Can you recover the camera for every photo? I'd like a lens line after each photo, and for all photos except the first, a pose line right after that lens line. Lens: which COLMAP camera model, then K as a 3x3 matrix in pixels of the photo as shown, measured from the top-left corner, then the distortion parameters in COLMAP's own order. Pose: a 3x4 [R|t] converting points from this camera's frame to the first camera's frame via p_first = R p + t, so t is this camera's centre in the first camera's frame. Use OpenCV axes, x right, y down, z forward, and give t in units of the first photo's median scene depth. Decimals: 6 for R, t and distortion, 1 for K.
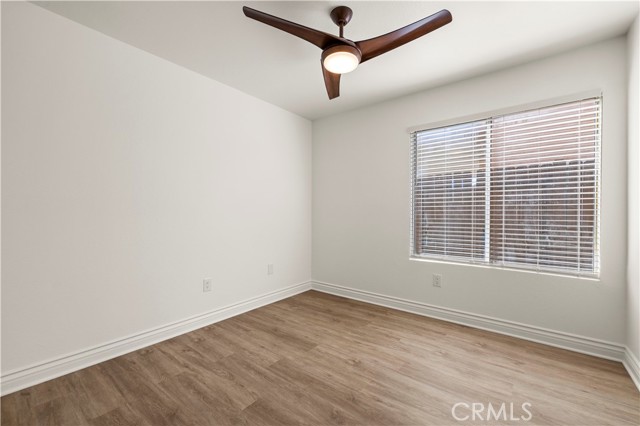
lens RADIAL K [[271.0, 0, 317.6], [0, 271.0, 211.1], [0, 0, 1]] dist [0.001204, 0.000988]
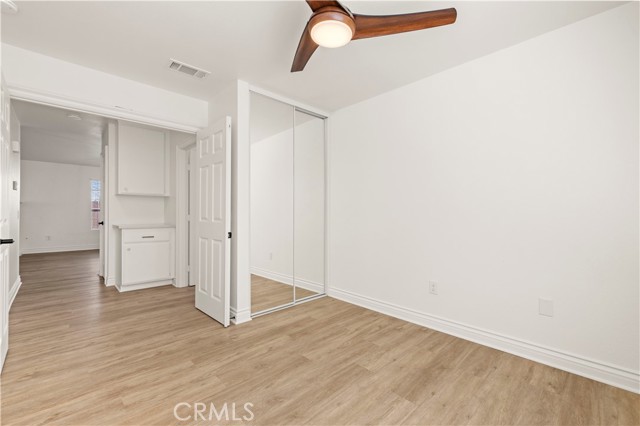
lens RADIAL K [[271.0, 0, 317.9], [0, 271.0, 214.1], [0, 0, 1]] dist [0.001204, 0.000988]
pose [[-0.136035, 0.004825, -0.990692, 0.753936], [0.000062, 0.999988, 0.004861, 0.001386], [0.990704, 0.000600, -0.136034, 0.879306]]
